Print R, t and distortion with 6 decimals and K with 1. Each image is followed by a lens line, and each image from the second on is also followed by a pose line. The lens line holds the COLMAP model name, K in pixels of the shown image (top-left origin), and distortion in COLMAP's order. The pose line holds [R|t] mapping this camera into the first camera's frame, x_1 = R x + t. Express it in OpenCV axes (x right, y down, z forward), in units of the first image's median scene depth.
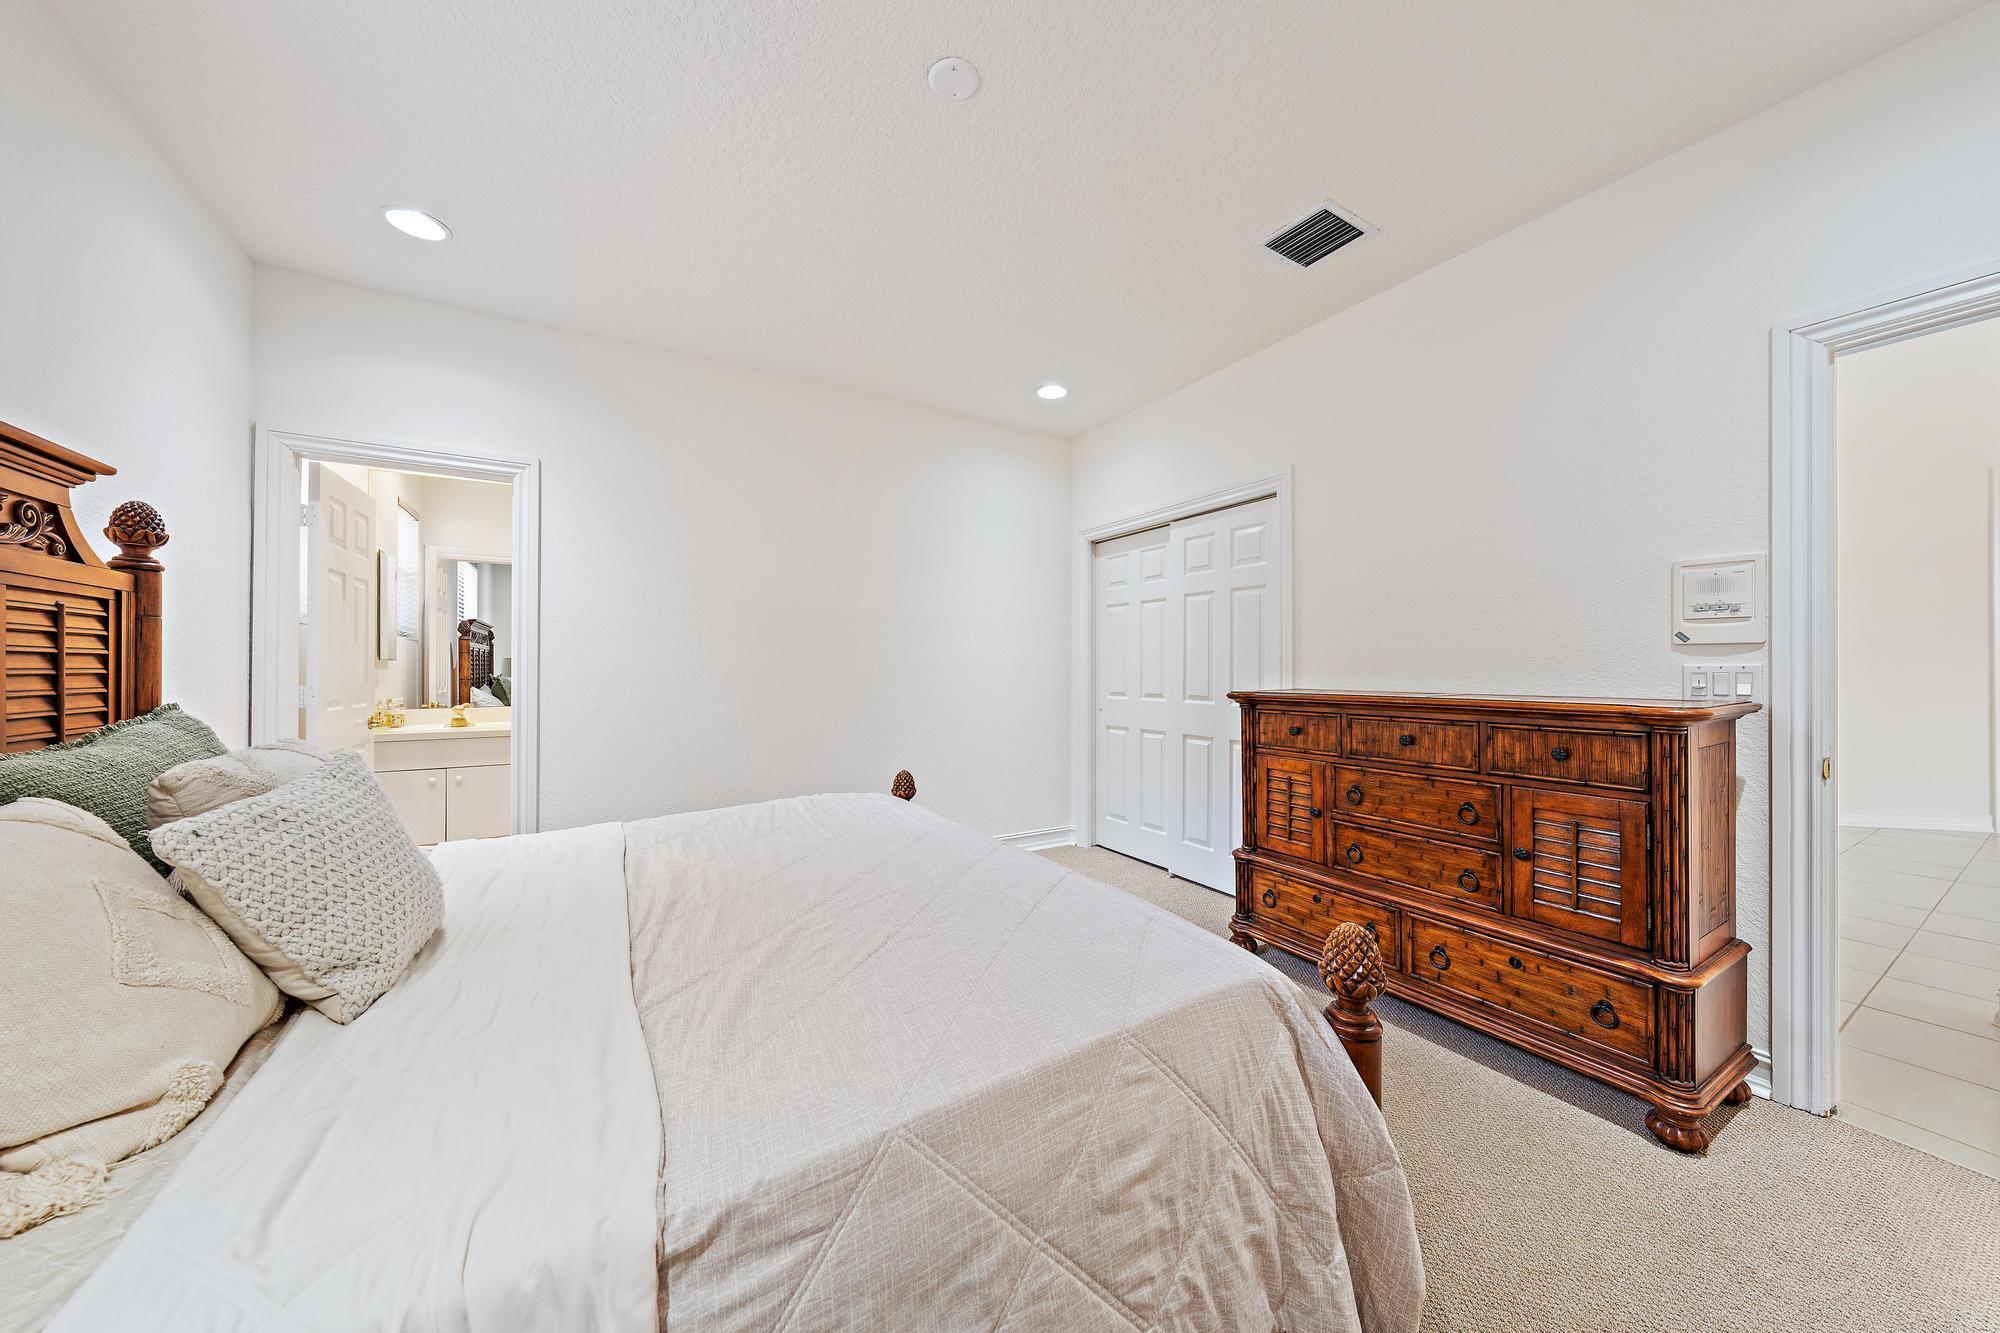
lens RADIAL K [[698.6, 0, 1000.0], [0, 698.6, 666.5], [0, 0, 1]] dist [0.000352, 0.000058]
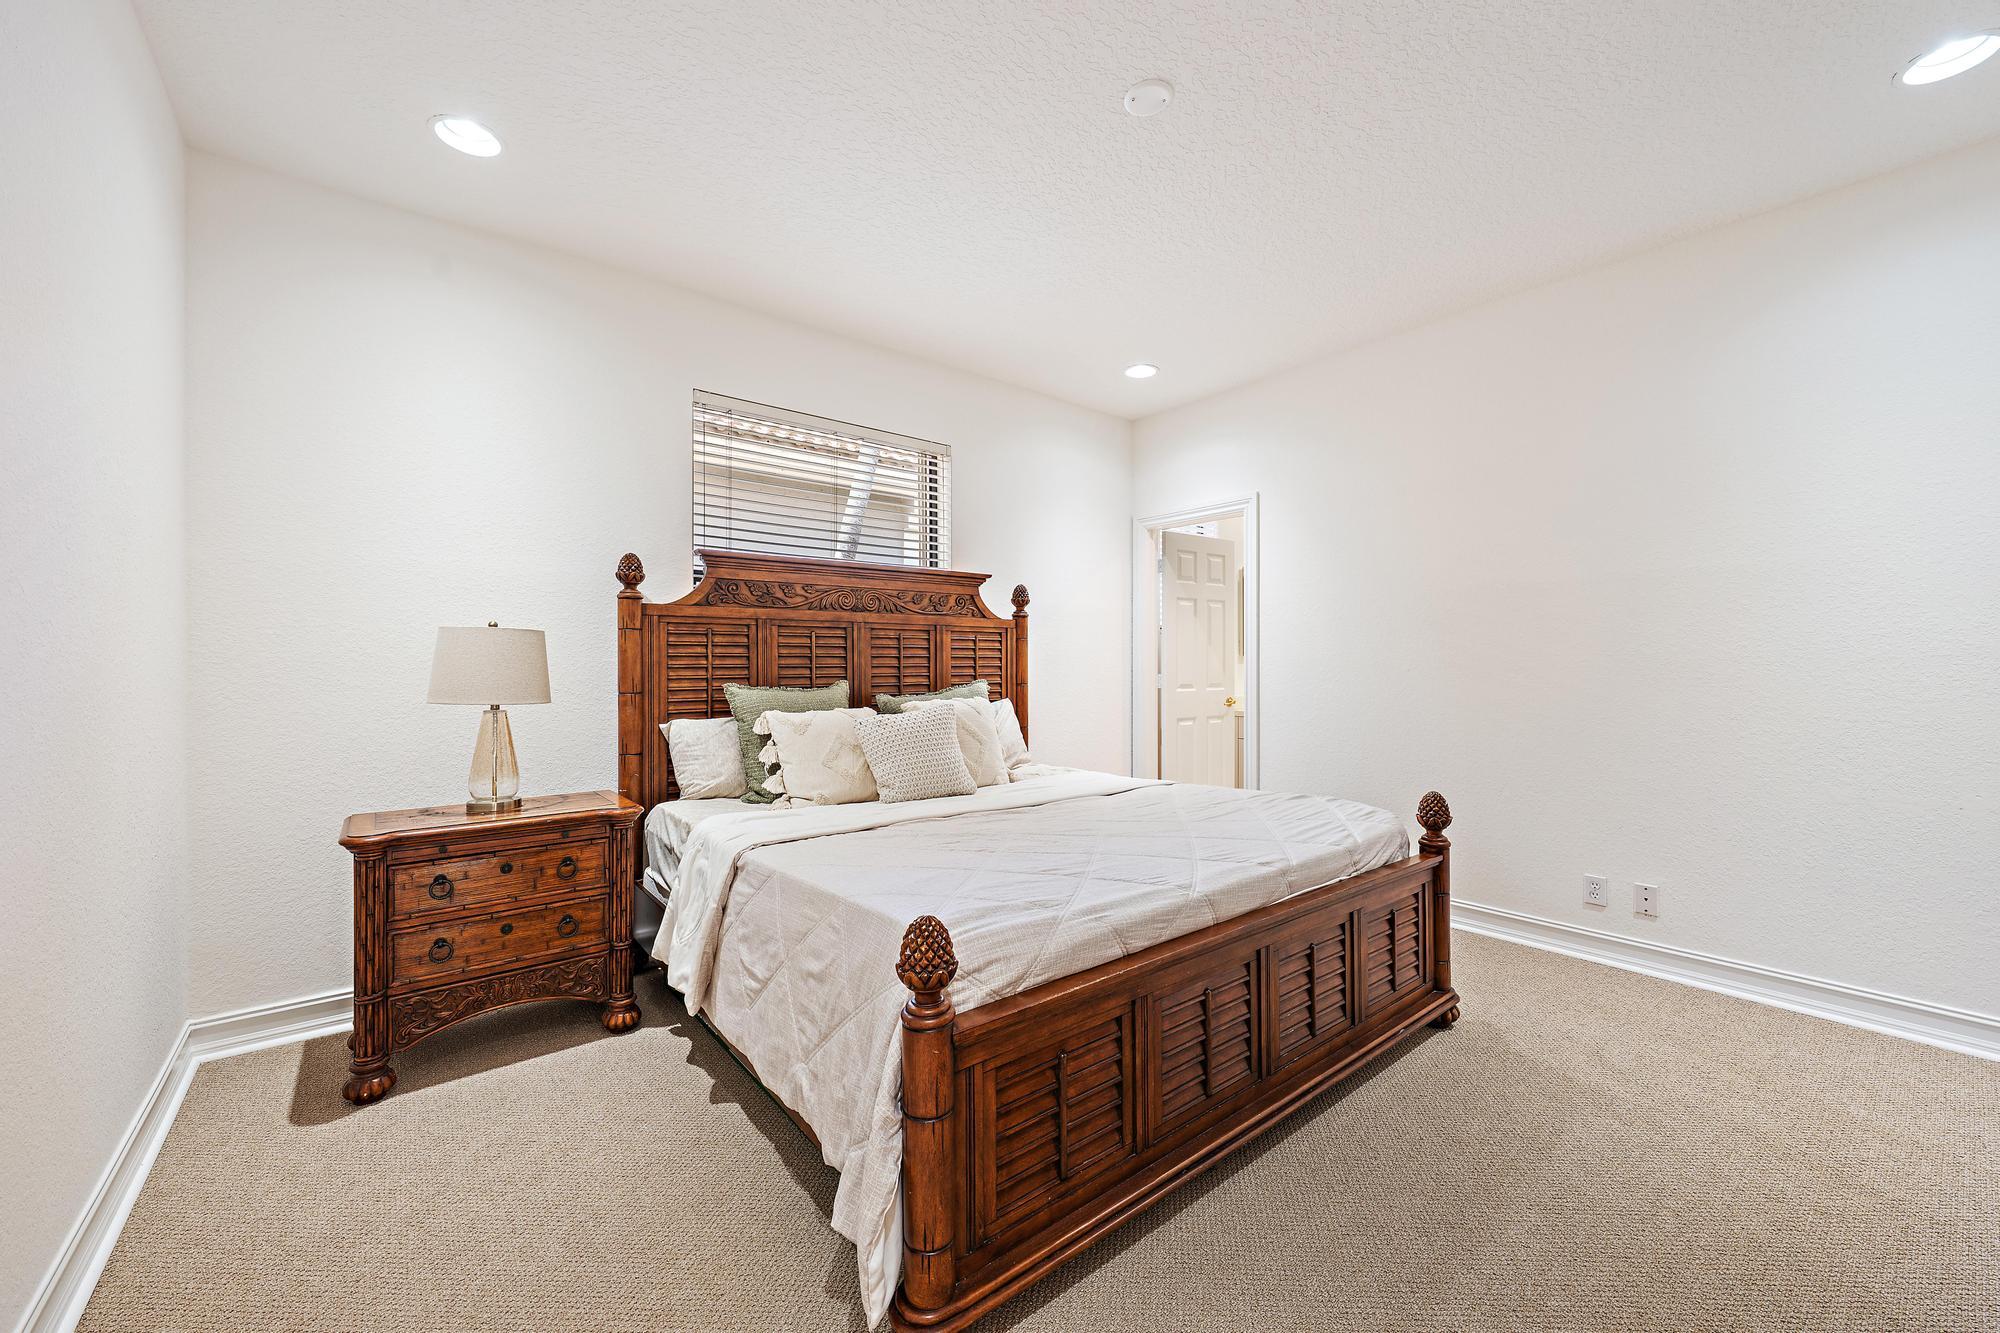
lens RADIAL K [[790.2, 0, 1003.4], [0, 790.2, 659.2], [0, 0, 1]] dist [0.000304, -0.000030]
pose [[0.103933, -0.011793, -0.994514, 1.149998], [0.008882, 0.999901, -0.010929, 0.014756], [0.994545, -0.007698, 0.104028, 0.697822]]
